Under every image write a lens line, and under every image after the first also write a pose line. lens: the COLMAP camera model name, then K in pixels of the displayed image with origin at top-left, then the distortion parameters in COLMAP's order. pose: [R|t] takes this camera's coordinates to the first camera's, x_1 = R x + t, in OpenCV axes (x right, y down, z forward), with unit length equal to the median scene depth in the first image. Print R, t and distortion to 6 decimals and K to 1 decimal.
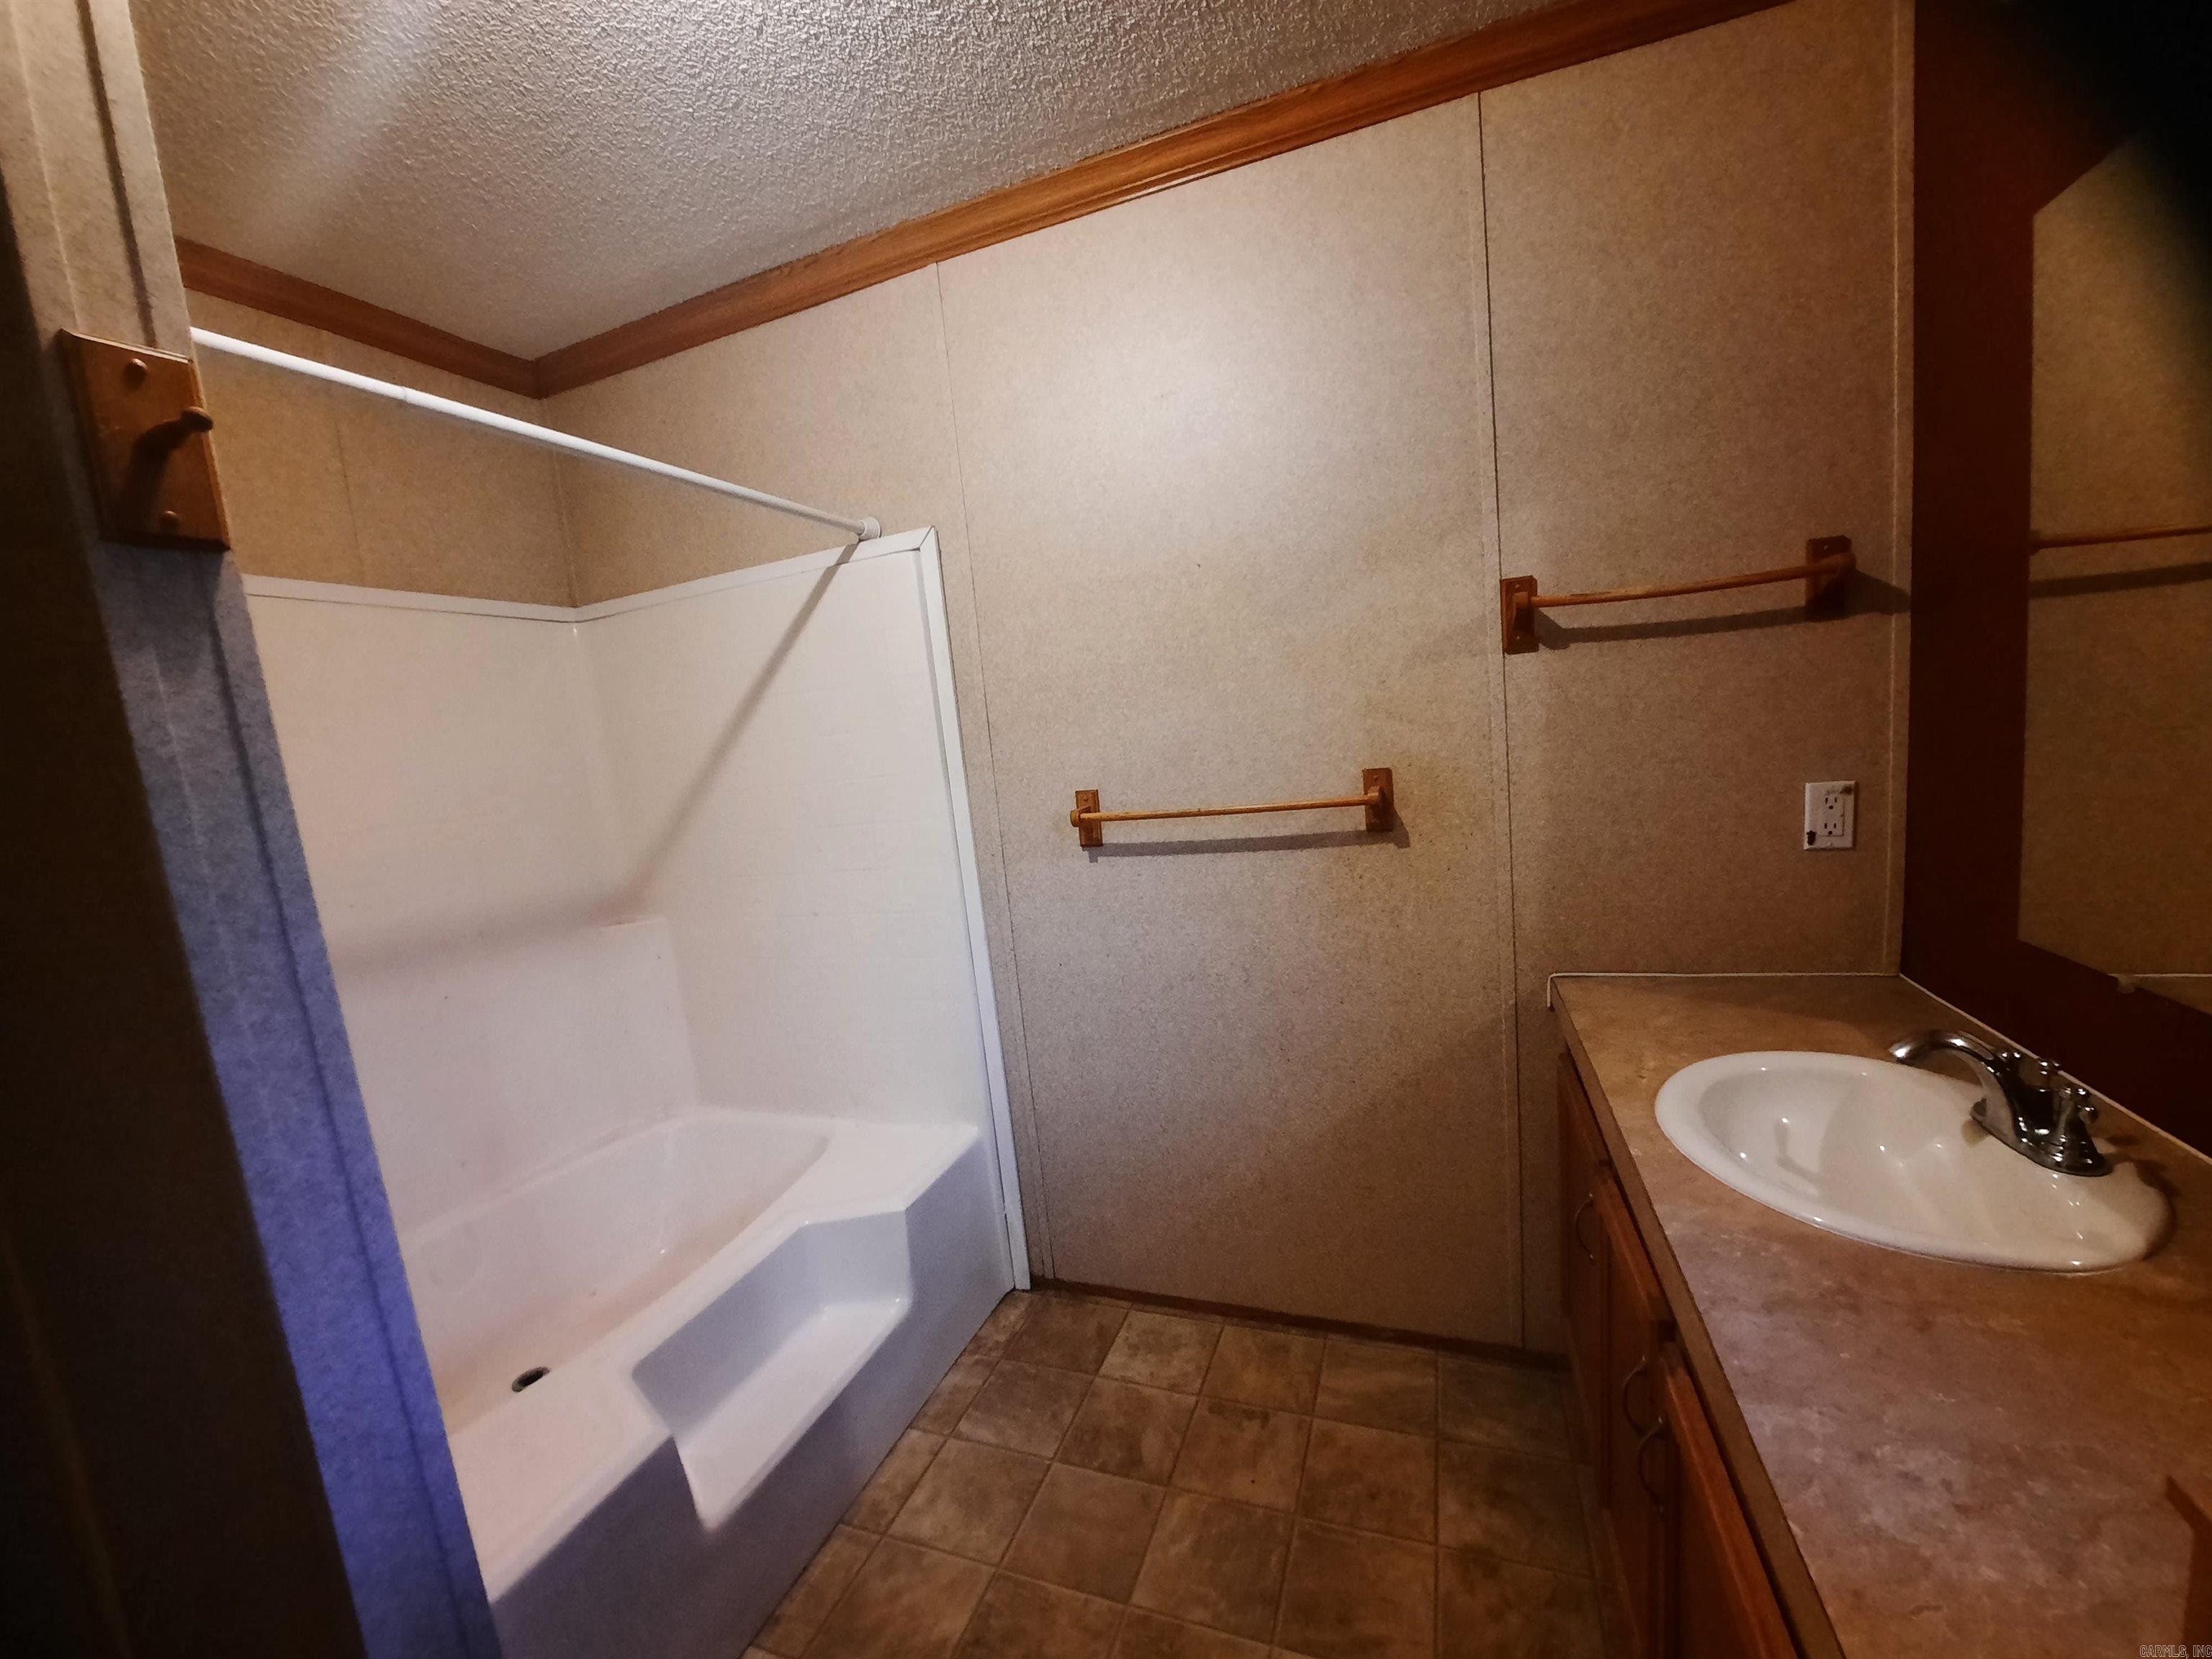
lens RADIAL K [[886.8, 0, 1102.6], [0, 886.8, 851.3], [0, 0, 1]] dist [-0.016661, -0.000487]
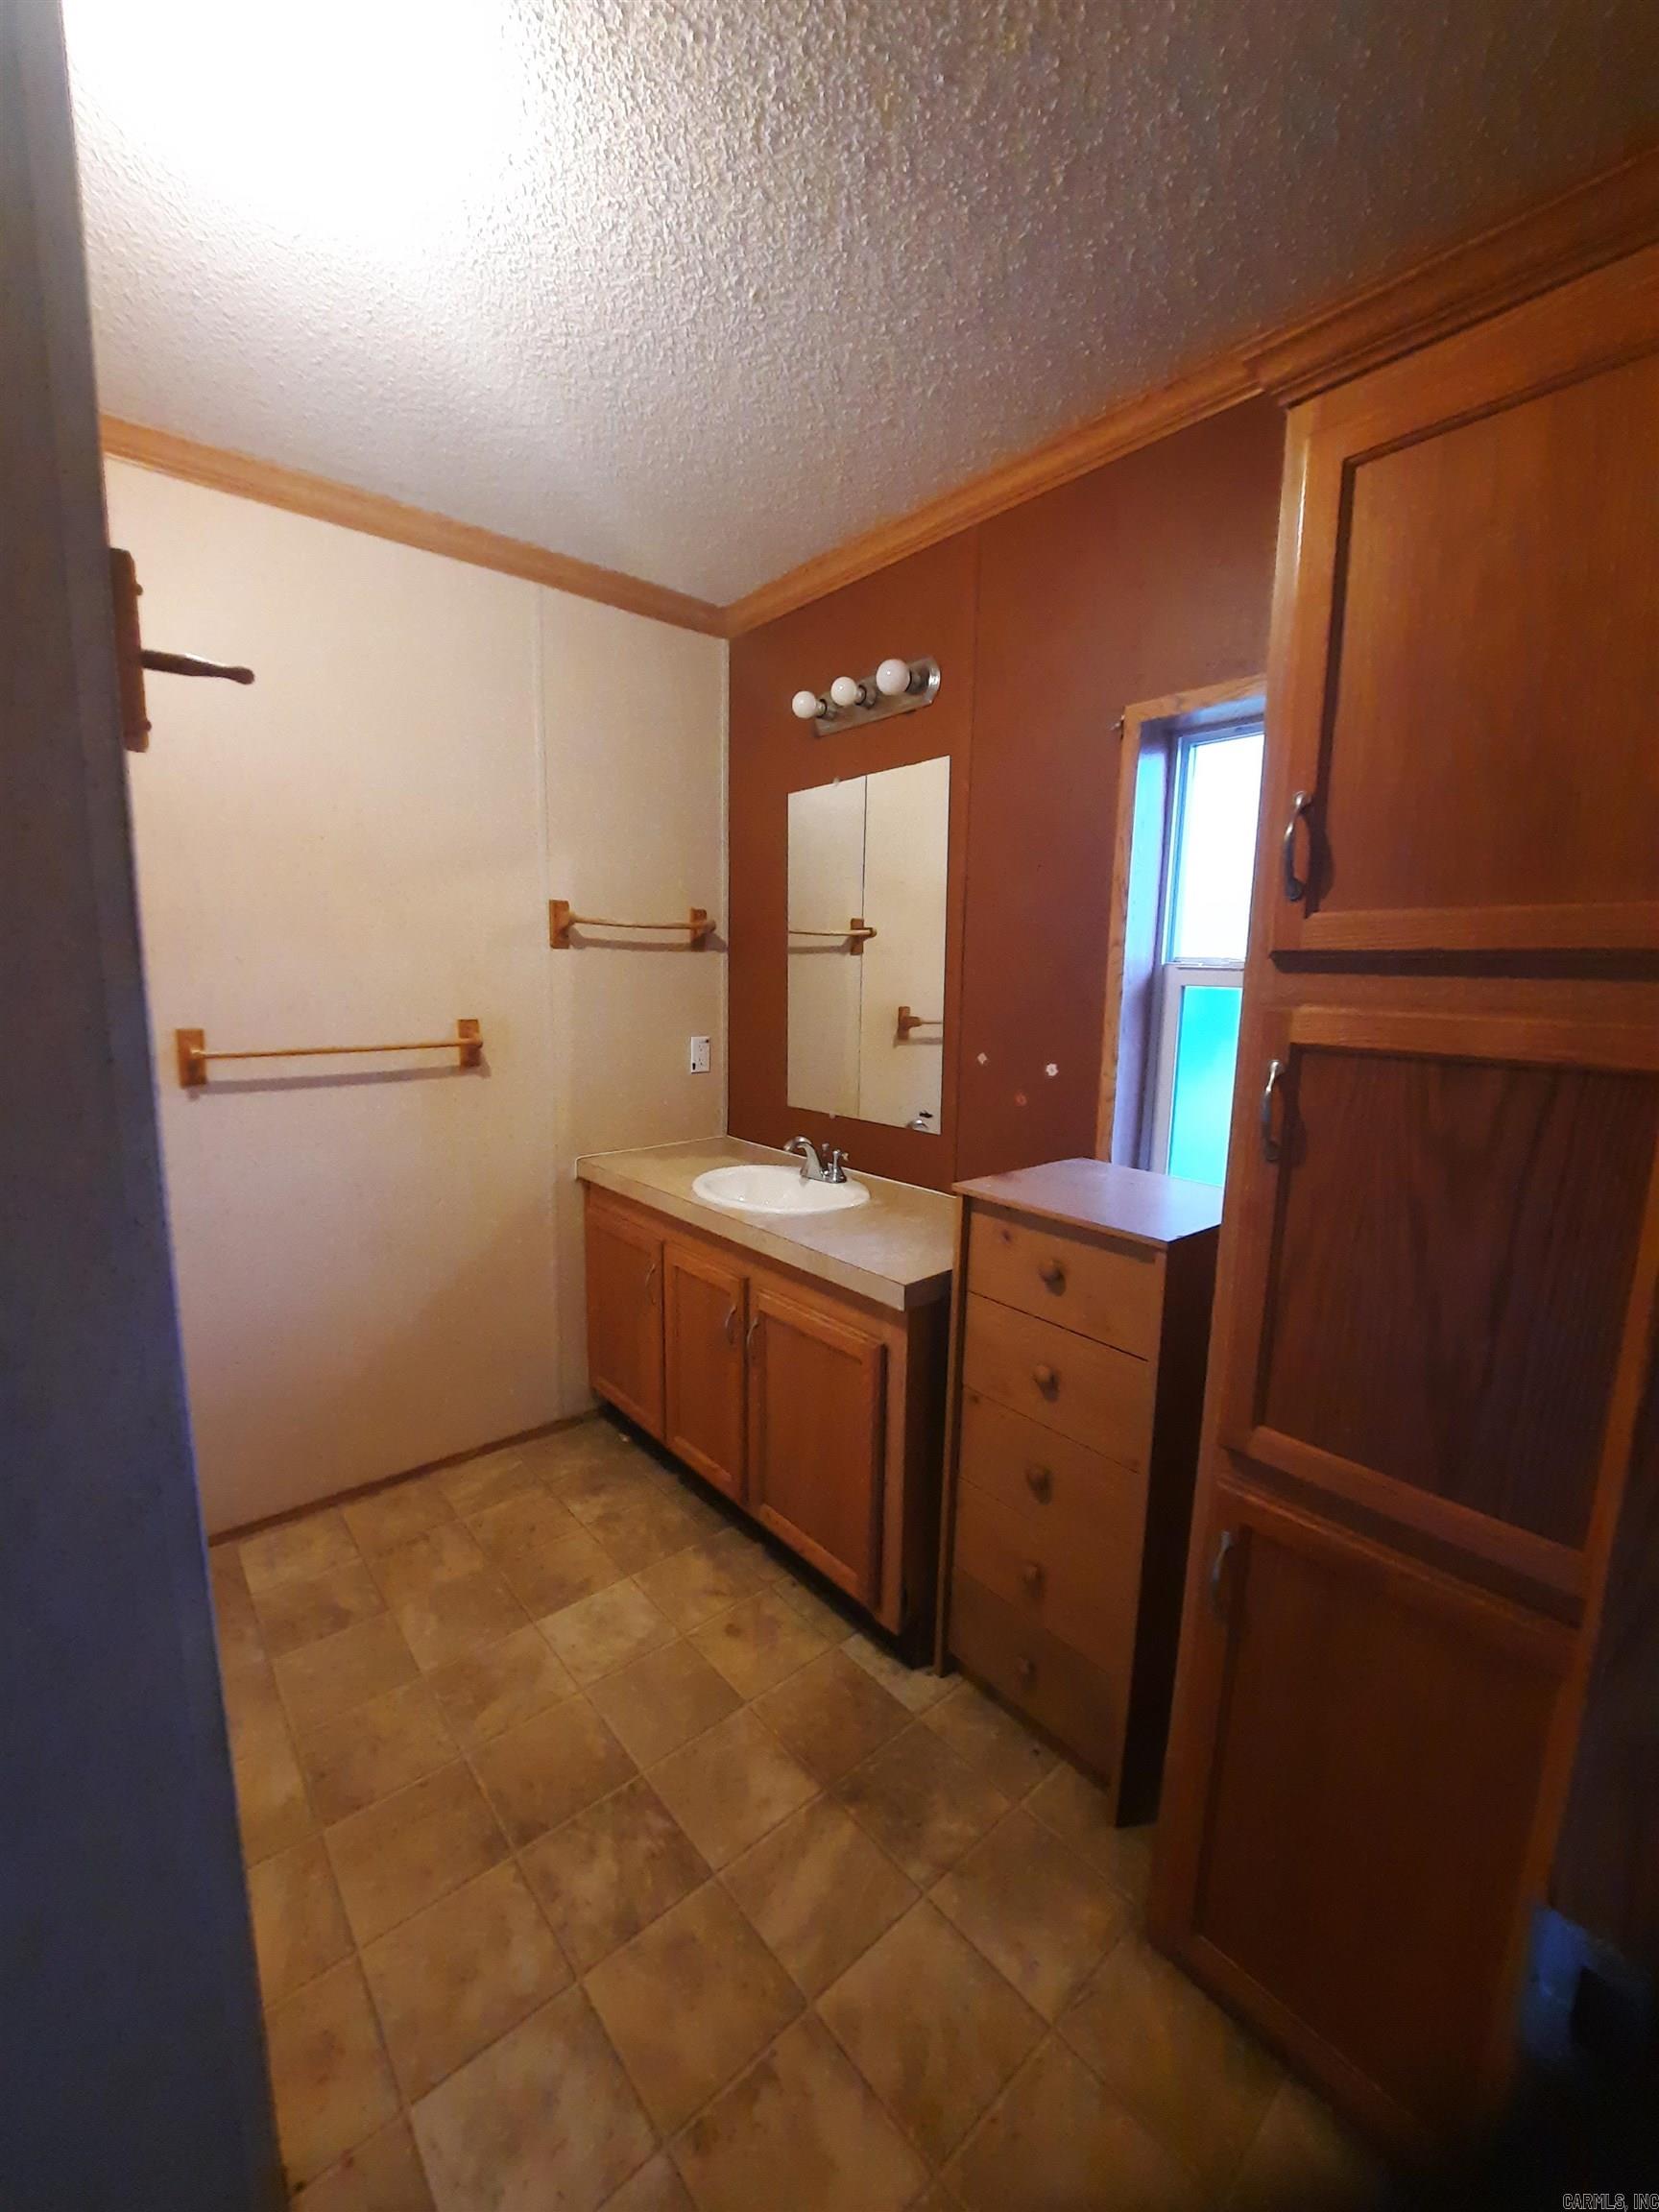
lens RADIAL K [[886.8, 0, 821.0], [0, 886.8, 1103.2], [0, 0, 1]] dist [-0.016661, -0.000487]
pose [[0.465565, -0.030617, 0.884484, -0.696092], [0.059310, 0.998234, 0.003336, 0.067475], [-0.883024, 0.050906, 0.466559, -0.112814]]
